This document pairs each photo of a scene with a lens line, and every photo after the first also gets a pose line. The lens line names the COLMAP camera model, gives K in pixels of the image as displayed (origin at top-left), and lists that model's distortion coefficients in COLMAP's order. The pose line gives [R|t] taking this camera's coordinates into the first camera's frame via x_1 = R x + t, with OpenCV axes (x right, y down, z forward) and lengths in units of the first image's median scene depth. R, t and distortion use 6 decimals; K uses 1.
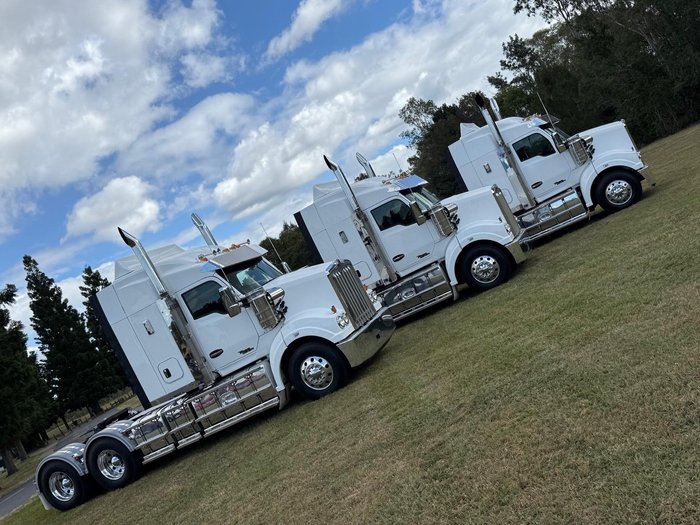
lens RADIAL K [[703.3, 0, 350.0], [0, 703.3, 262.5], [0, 0, 1]] dist [0.168597, -0.324588]
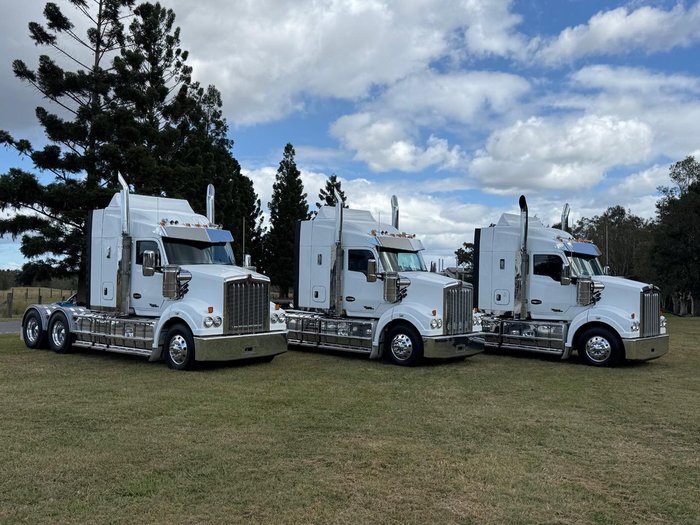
lens RADIAL K [[703.3, 0, 350.0], [0, 703.3, 262.5], [0, 0, 1]] dist [0.168597, -0.324588]
pose [[0.829469, 0.460705, -0.315805, 0.456788], [-0.442215, 0.887057, 0.132575, -0.237935], [0.341215, 0.029687, 0.939516, -0.040517]]
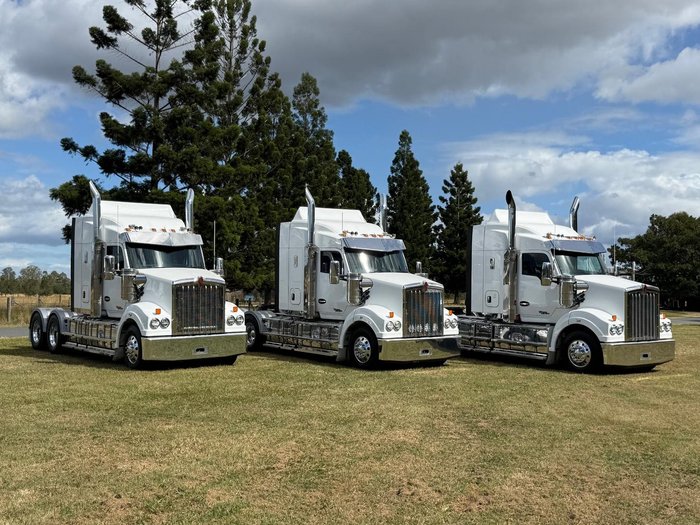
lens RADIAL K [[804.0, 0, 350.0], [0, 804.0, 262.5], [0, 0, 1]] dist [0.205845, -0.519971]
pose [[0.759123, 0.449631, -0.470706, 0.770919], [-0.397034, 0.892850, 0.212564, -0.398765], [0.515845, 0.025524, 0.856302, -0.045122]]
